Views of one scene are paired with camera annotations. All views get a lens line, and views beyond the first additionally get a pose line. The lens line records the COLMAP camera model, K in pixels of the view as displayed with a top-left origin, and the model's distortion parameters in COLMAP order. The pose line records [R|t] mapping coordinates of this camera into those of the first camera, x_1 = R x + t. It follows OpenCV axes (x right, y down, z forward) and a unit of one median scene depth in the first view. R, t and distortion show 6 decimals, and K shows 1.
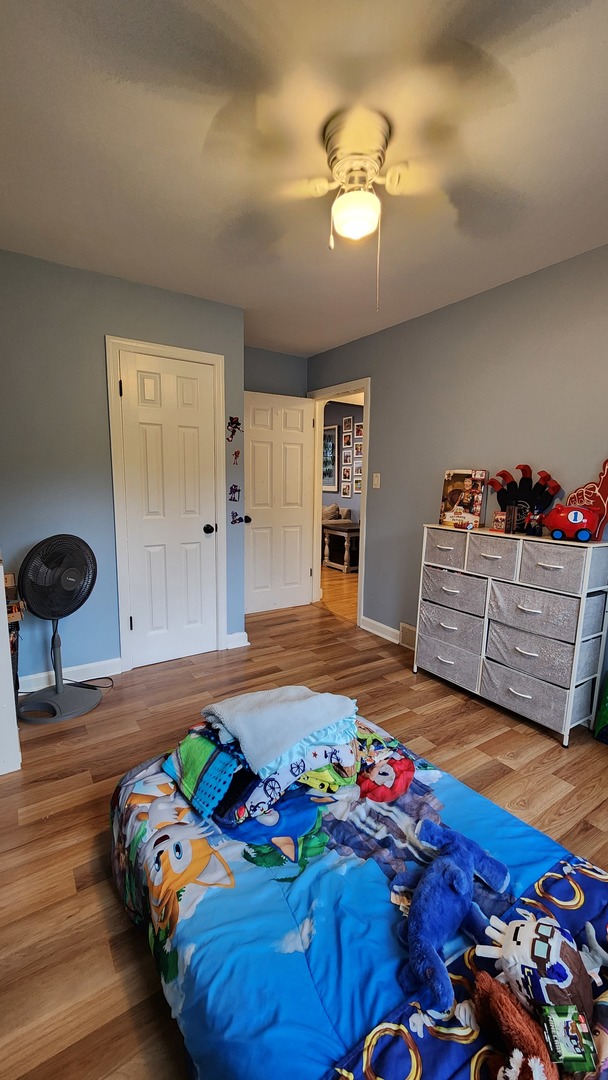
lens RADIAL K [[444.0, 0, 304.0], [0, 444.0, 540.0], [0, 0, 1]] dist [-0.004215, -0.000315]
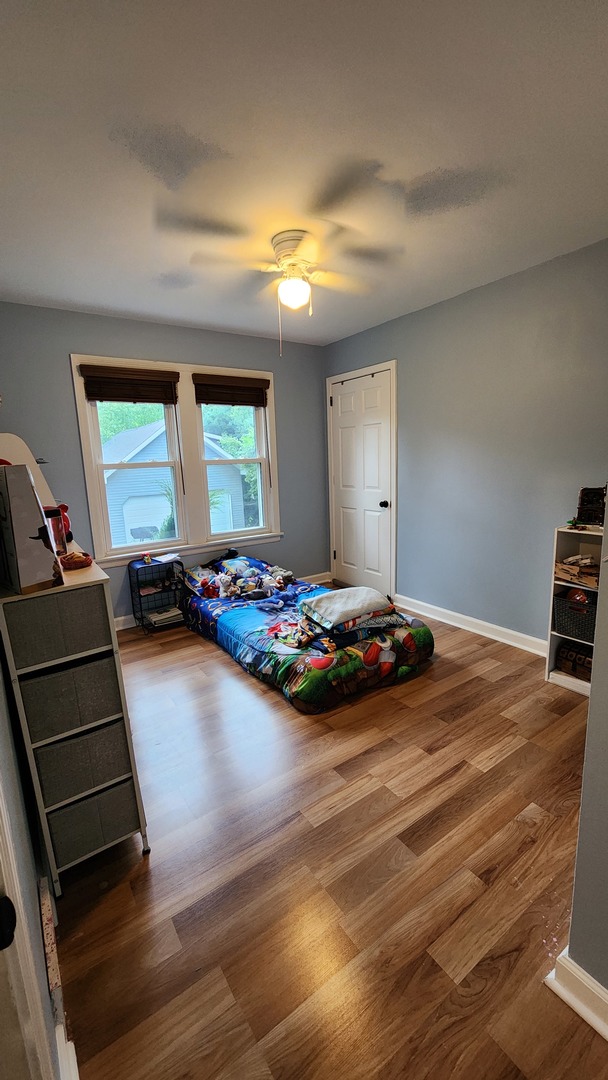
lens RADIAL K [[444.0, 0, 304.0], [0, 444.0, 540.0], [0, 0, 1]] dist [-0.004215, -0.000315]
pose [[-0.999724, 0.020032, -0.012270, 0.064950], [0.015096, 0.948040, 0.317793, -0.217119], [0.017998, 0.317520, -0.948081, 1.412830]]
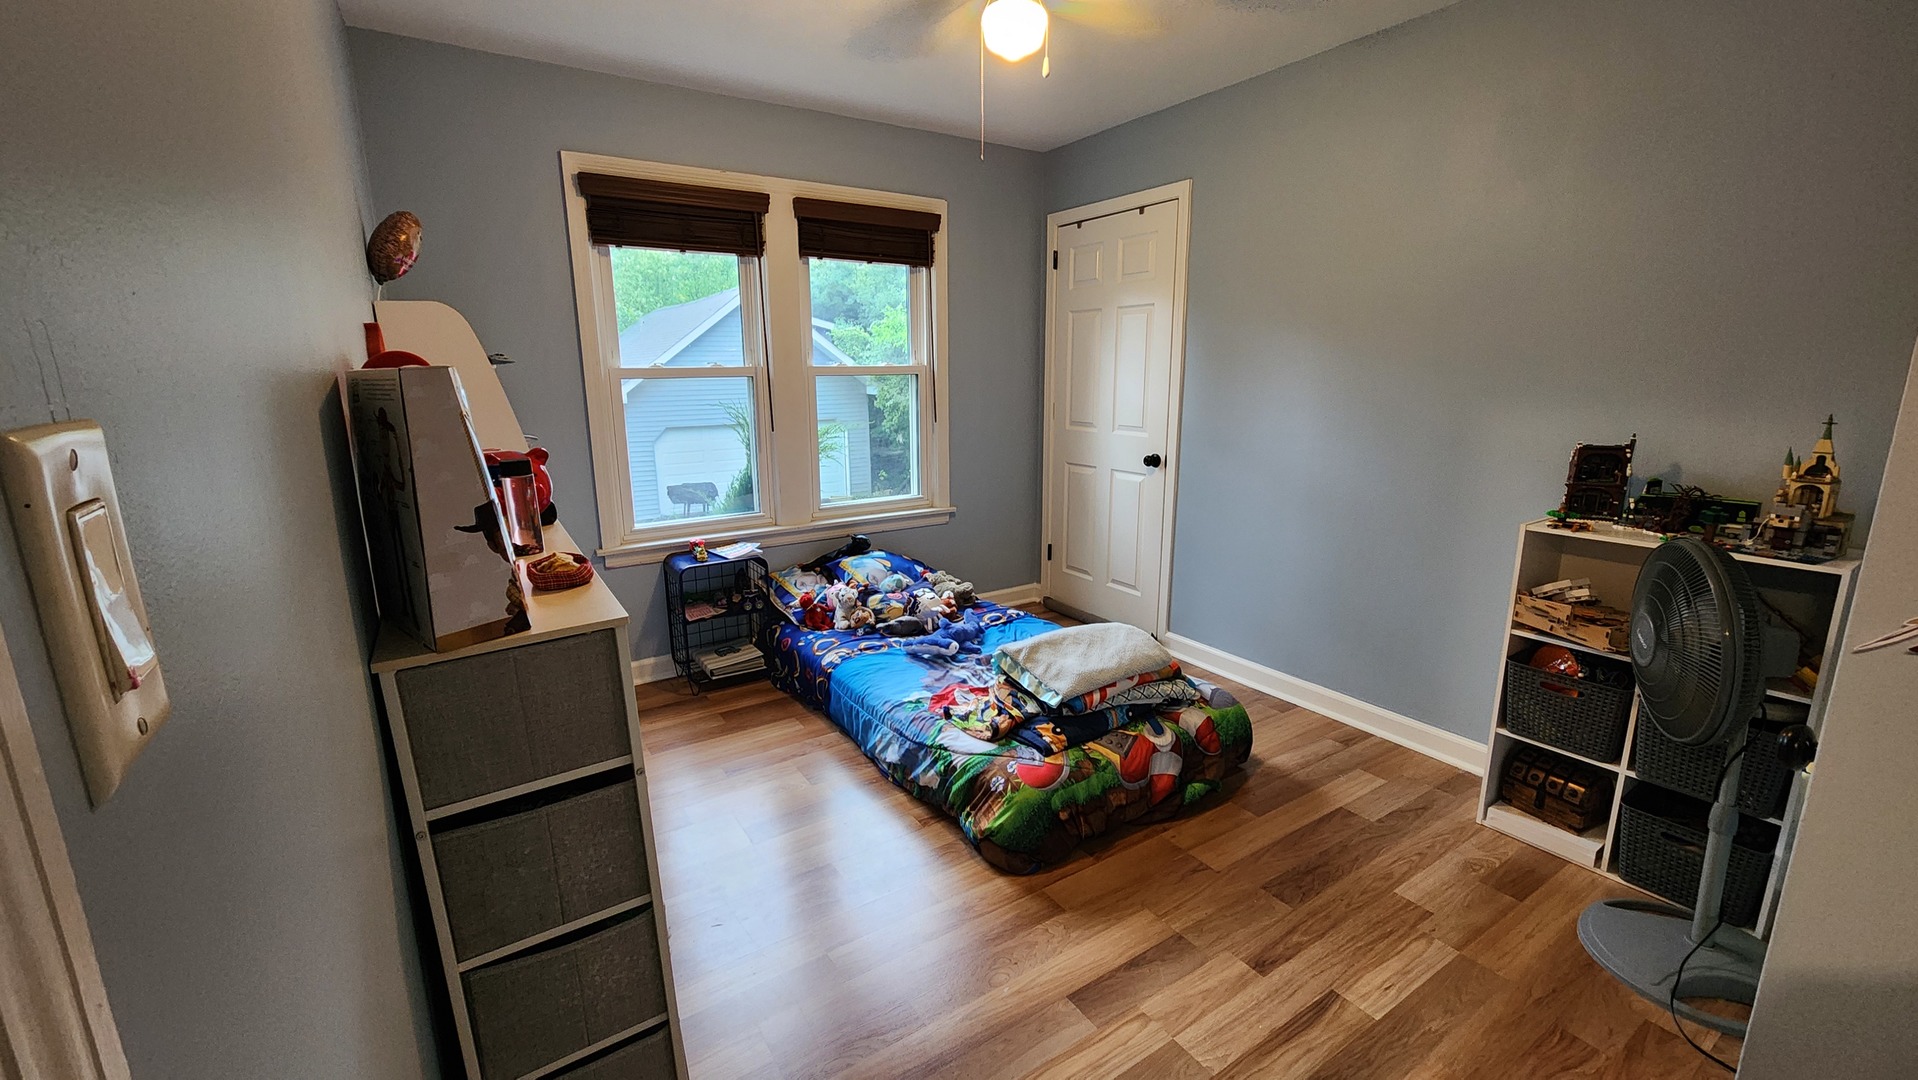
lens RADIAL K [[788.6, 0, 959.0], [0, 788.6, 540.0], [0, 0, 1]] dist [-0.004215, -0.000315]
pose [[-0.999924, -0.011310, 0.004906, 0.102543], [-0.008884, 0.936959, 0.349326, -0.204588], [-0.008548, 0.349256, -0.936988, 1.323084]]
